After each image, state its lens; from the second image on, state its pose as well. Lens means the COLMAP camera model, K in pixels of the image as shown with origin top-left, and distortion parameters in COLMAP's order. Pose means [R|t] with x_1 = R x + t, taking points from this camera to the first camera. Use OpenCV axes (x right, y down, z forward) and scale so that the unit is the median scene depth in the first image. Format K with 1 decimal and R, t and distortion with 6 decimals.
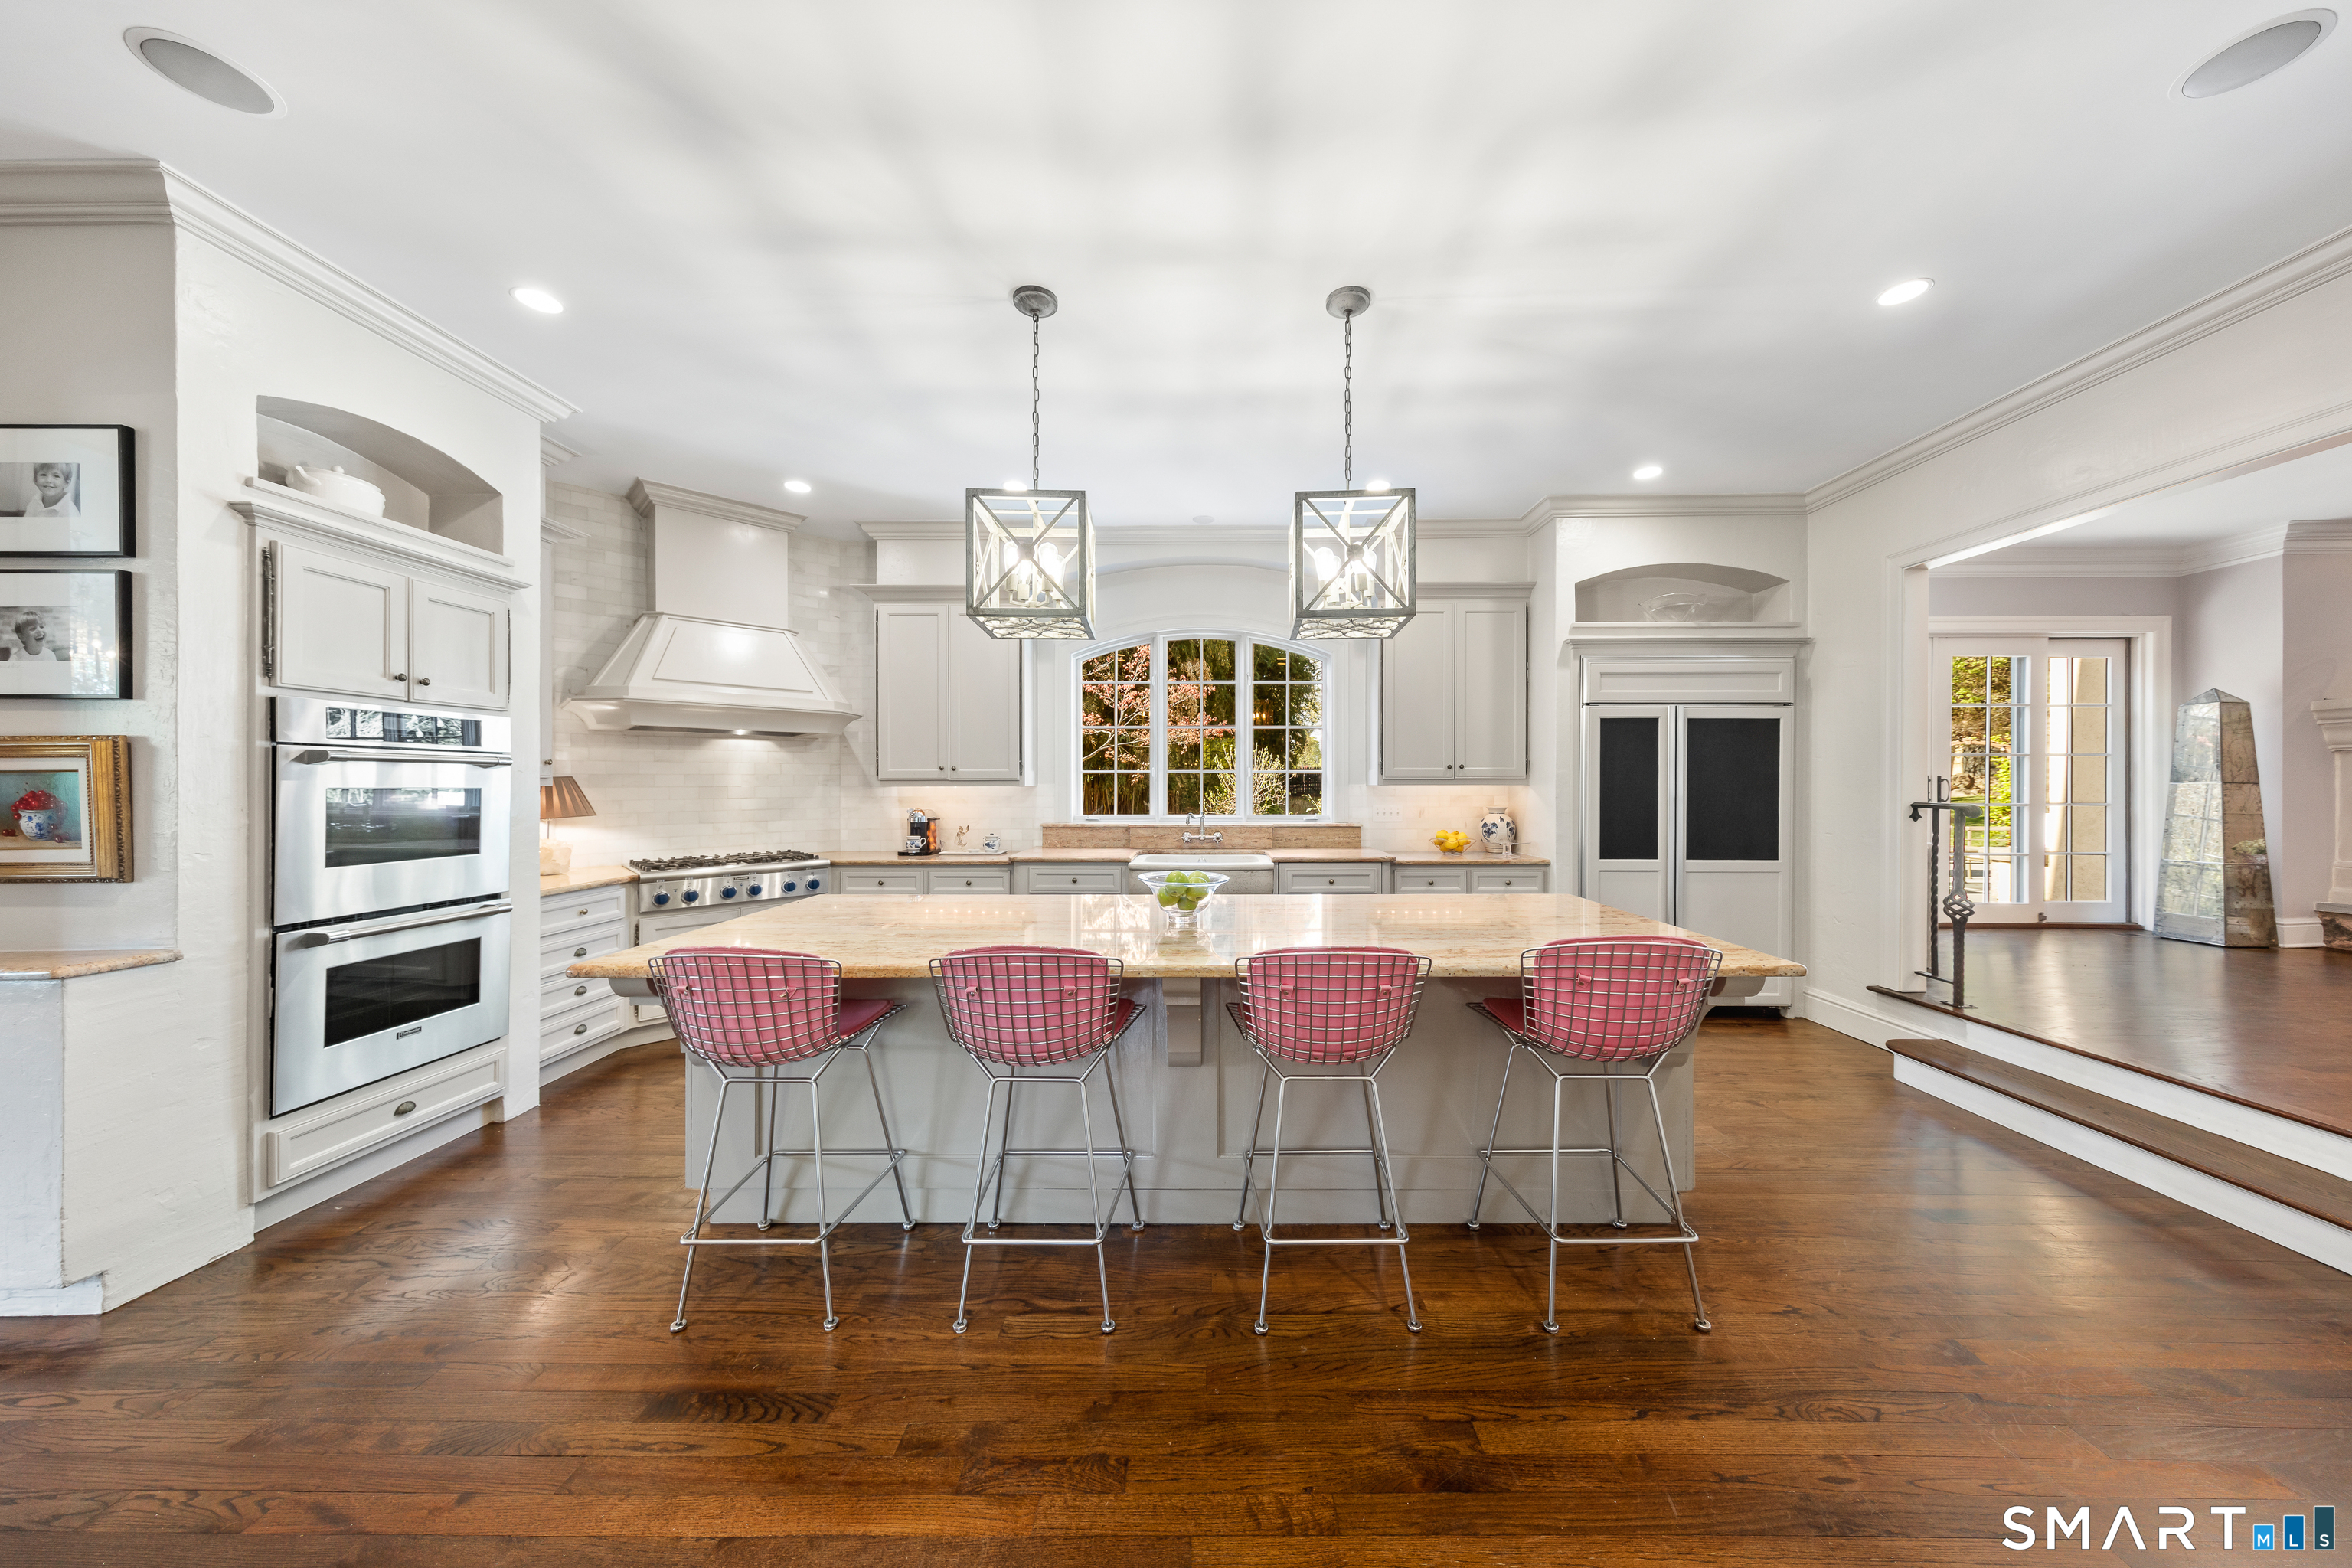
lens RADIAL K [[723.6, 0, 1176.0], [0, 723.6, 790.1], [0, 0, 1]] dist [-0.000390, -0.000007]
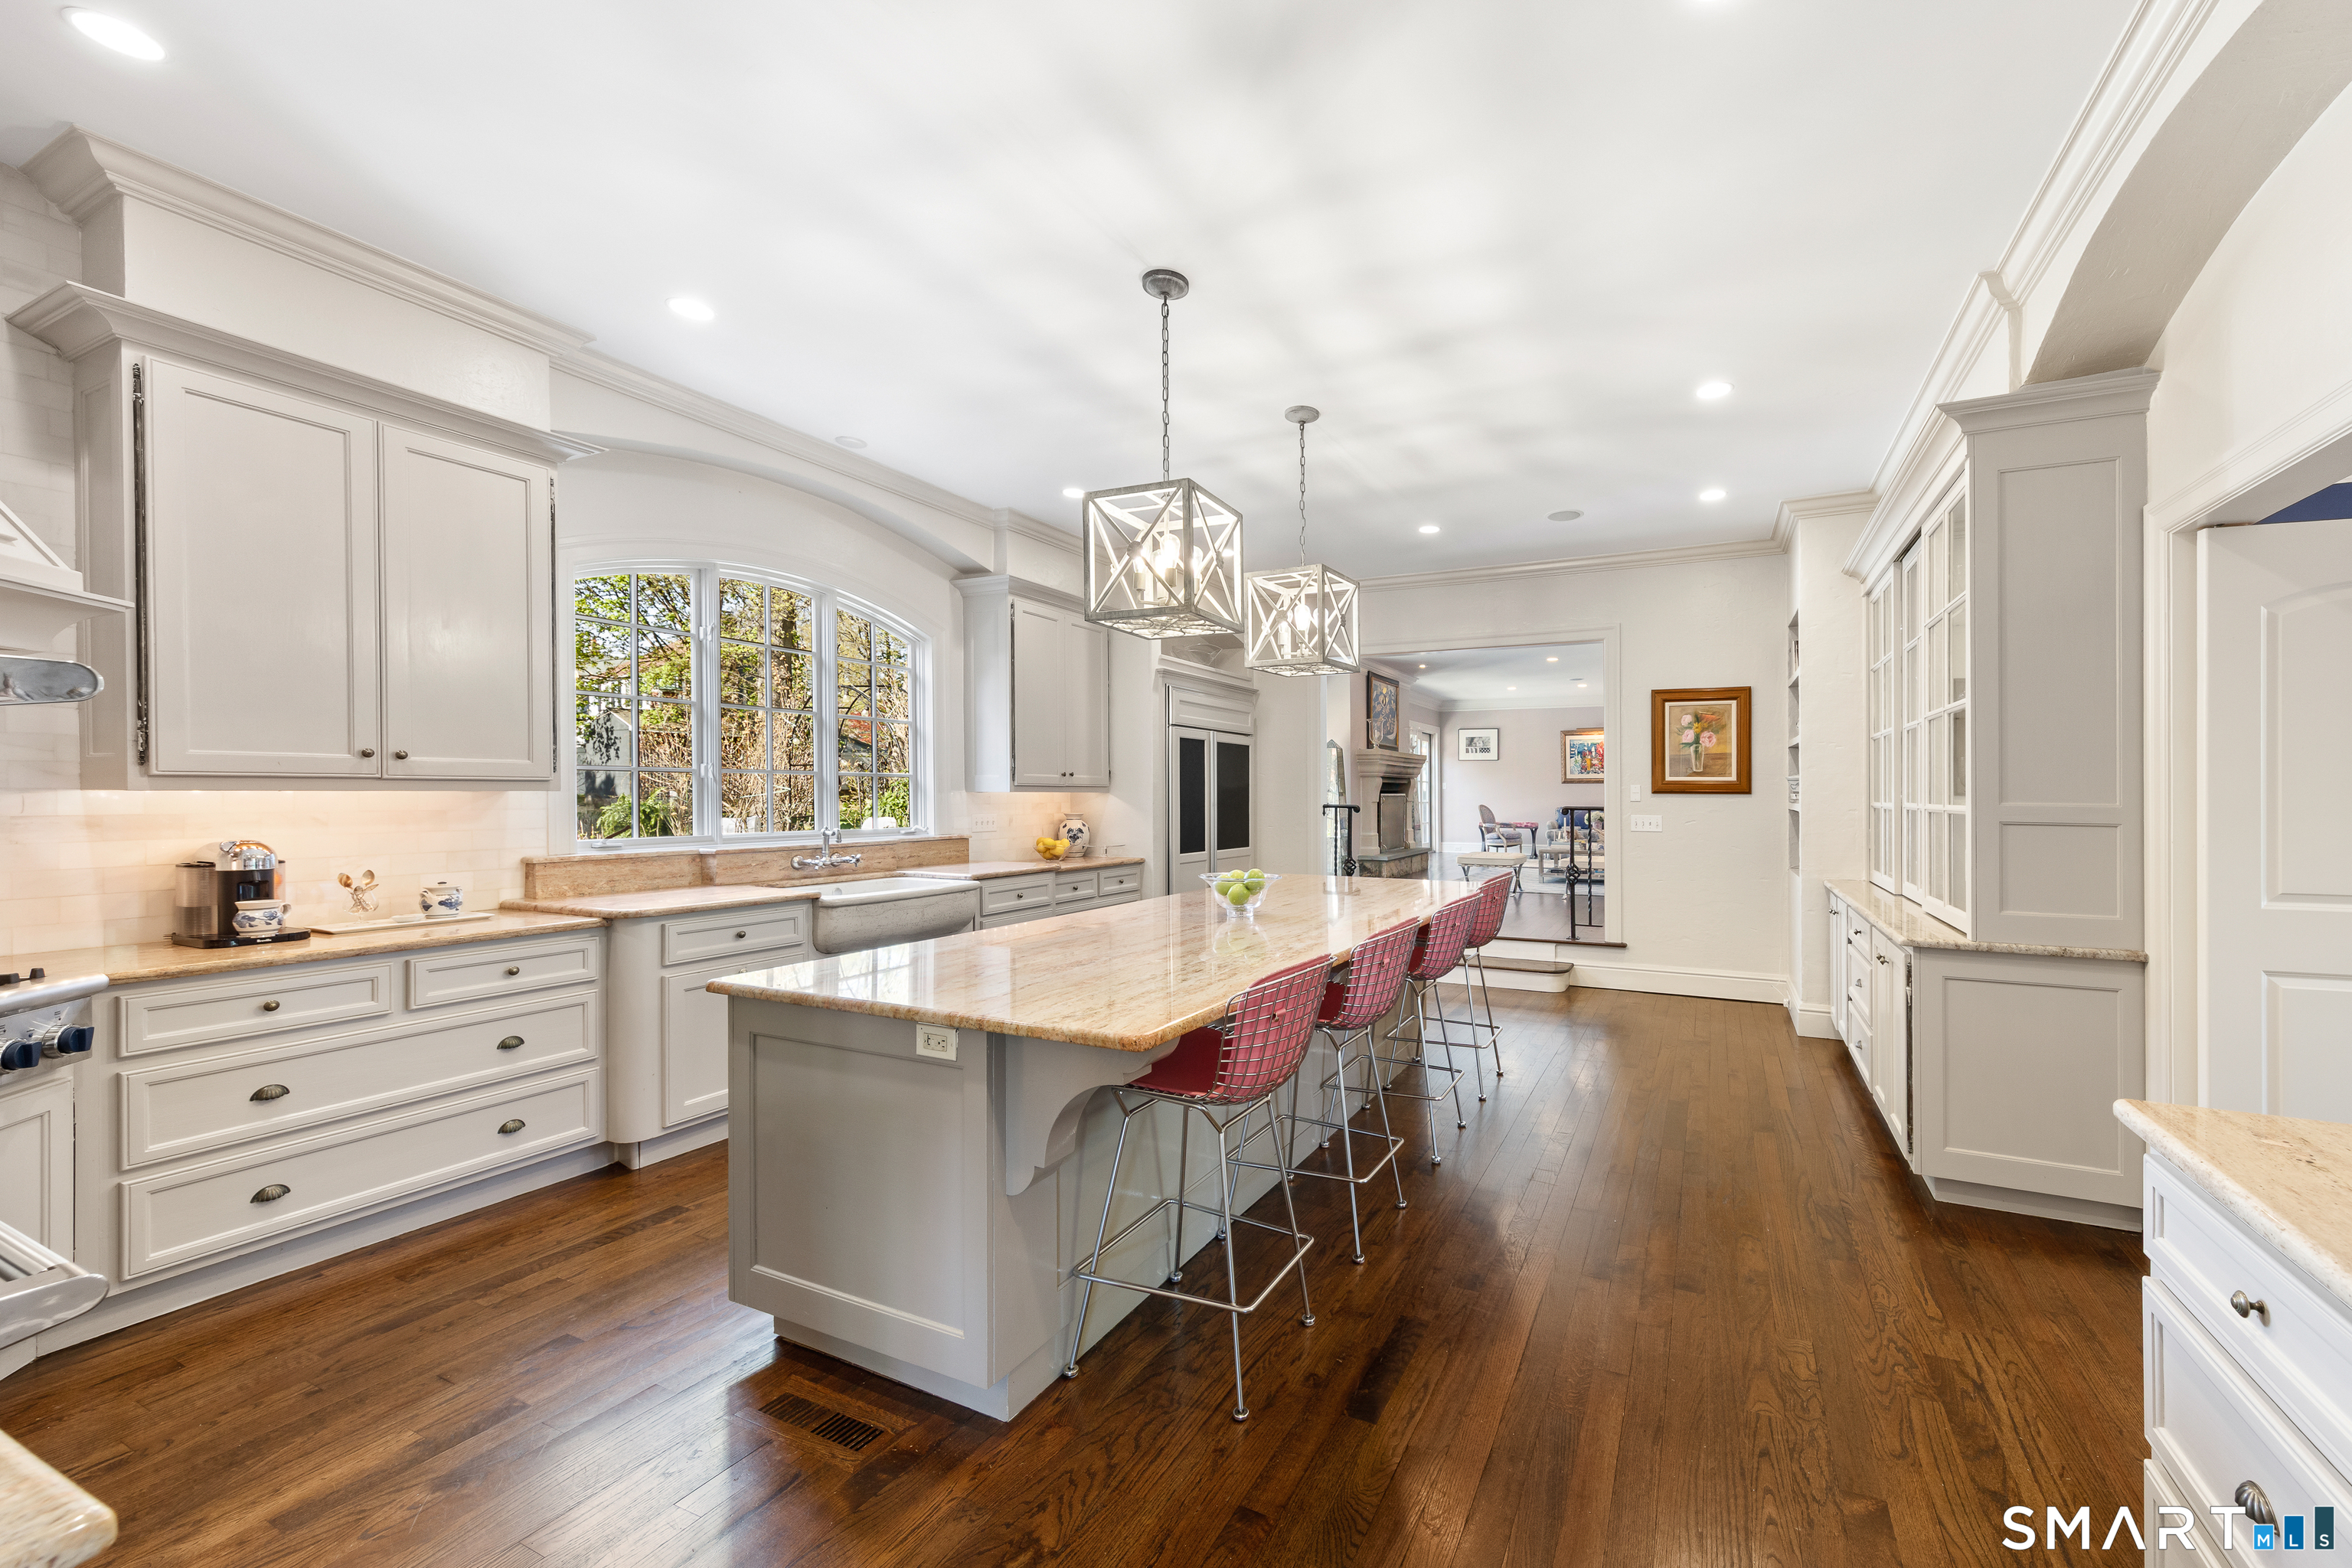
lens RADIAL K [[1019.2, 0, 1177.7], [0, 1019.2, 794.1], [0, 0, 1]] dist [0.000070, -0.000029]
pose [[0.412303, 0.001787, 0.911045, -0.830475], [0.001226, 0.999996, -0.002516, -0.000287], [-0.911046, 0.002154, 0.412300, 0.256380]]
